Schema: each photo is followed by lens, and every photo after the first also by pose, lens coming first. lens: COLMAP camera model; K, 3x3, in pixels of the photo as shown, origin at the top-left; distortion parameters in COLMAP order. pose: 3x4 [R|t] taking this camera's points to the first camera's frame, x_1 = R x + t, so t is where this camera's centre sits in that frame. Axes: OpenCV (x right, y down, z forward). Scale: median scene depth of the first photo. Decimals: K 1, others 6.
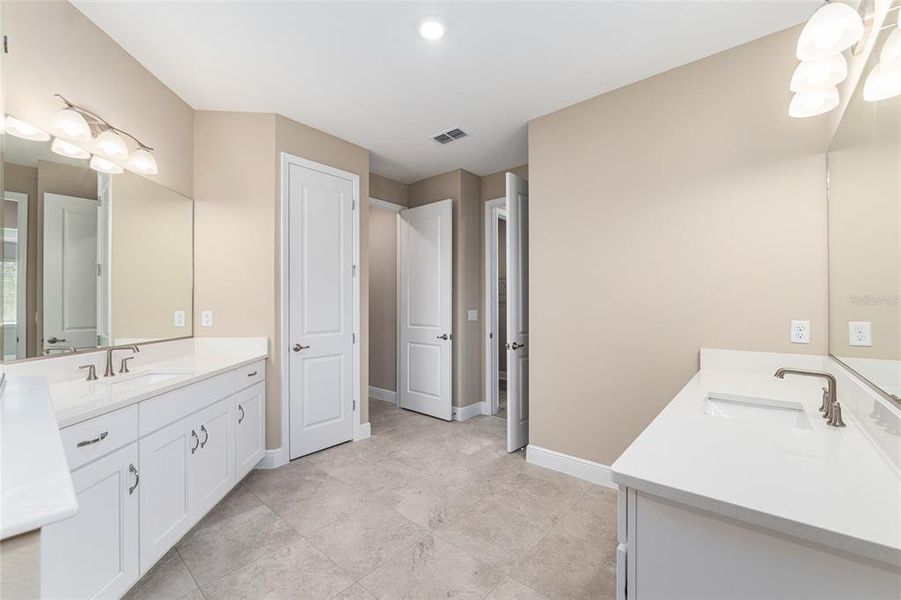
lens RADIAL K [[370.8, 0, 443.1], [0, 370.8, 305.9], [0, 0, 1]] dist [-0.001554, -0.000117]
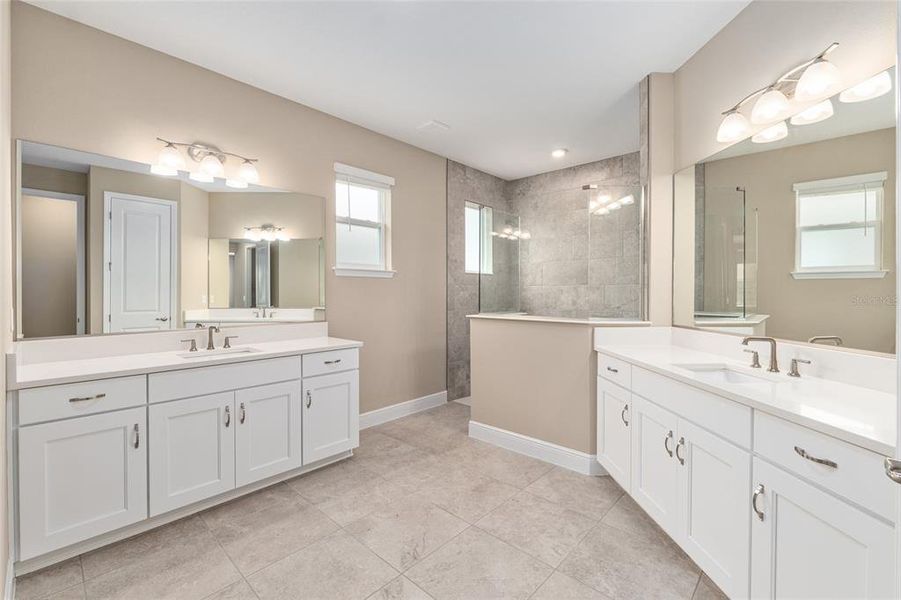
lens RADIAL K [[378.1, 0, 453.6], [0, 378.1, 293.7], [0, 0, 1]] dist [-0.002580, -0.000145]
pose [[-0.999963, 0.001171, 0.008533, -0.162172], [0.001199, 0.999994, 0.003278, 0.001523], [-0.008530, 0.003288, -0.999958, 1.939648]]
